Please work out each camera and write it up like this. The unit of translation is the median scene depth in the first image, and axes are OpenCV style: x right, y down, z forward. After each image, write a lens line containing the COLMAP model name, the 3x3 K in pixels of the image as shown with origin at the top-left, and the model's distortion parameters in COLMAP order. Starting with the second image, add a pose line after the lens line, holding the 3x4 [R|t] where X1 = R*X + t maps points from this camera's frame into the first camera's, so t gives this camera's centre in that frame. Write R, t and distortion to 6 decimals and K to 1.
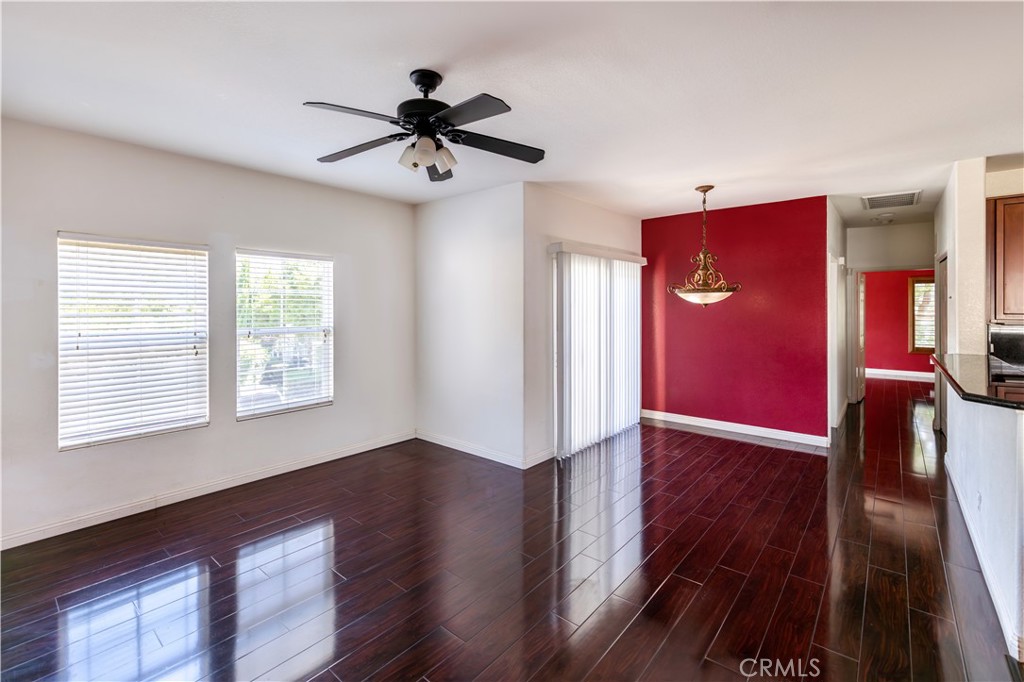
lens RADIAL K [[447.0, 0, 512.6], [0, 447.0, 311.2], [0, 0, 1]] dist [0.001479, 0.000201]
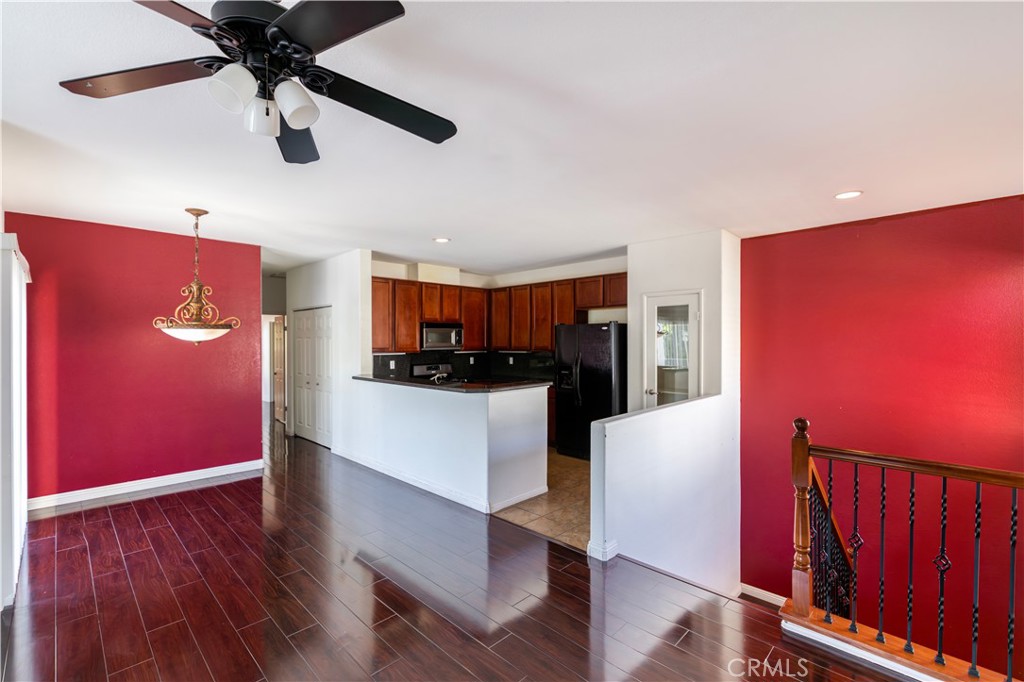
lens RADIAL K [[447.8, 0, 512.0], [0, 447.8, 341.0], [0, 0, 1]] dist [0.001079, -0.000072]
pose [[0.074579, 0.001685, 0.997214, -0.414652], [0.007787, 0.999967, -0.002272, -0.009787], [-0.997185, 0.007935, 0.074564, 0.308558]]
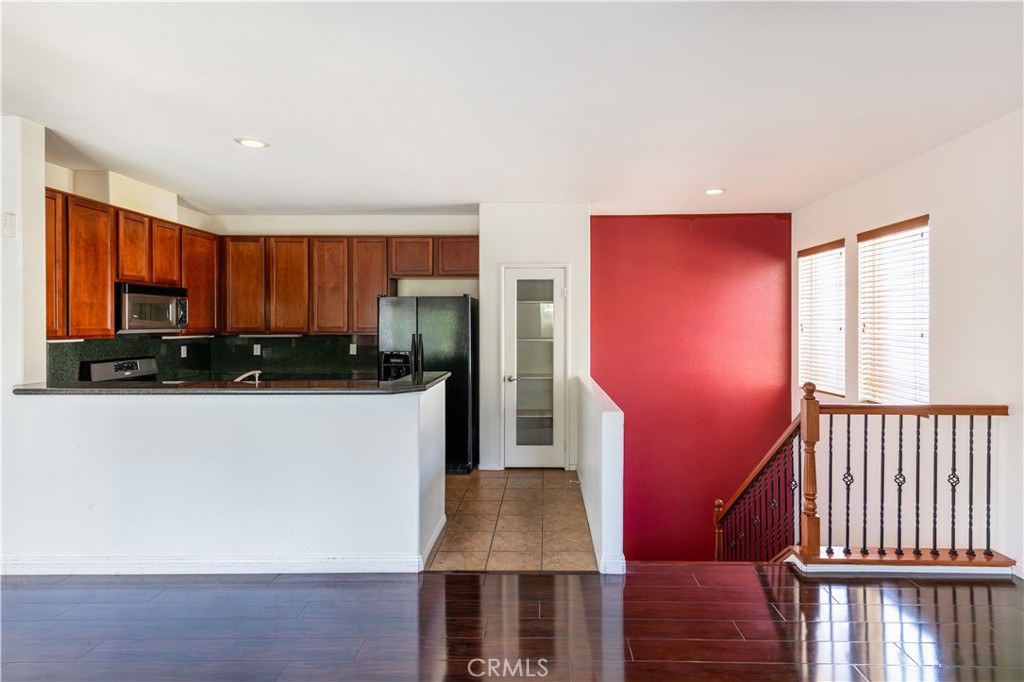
lens RADIAL K [[534.4, 0, 537.4], [0, 534.4, 327.7], [0, 0, 1]] dist [0.017407, -0.000102]
pose [[-0.638777, -0.000930, 0.769392, -0.152849], [0.005649, 0.999967, 0.005898, 0.003802], [-0.769371, 0.008114, -0.638750, 0.811678]]
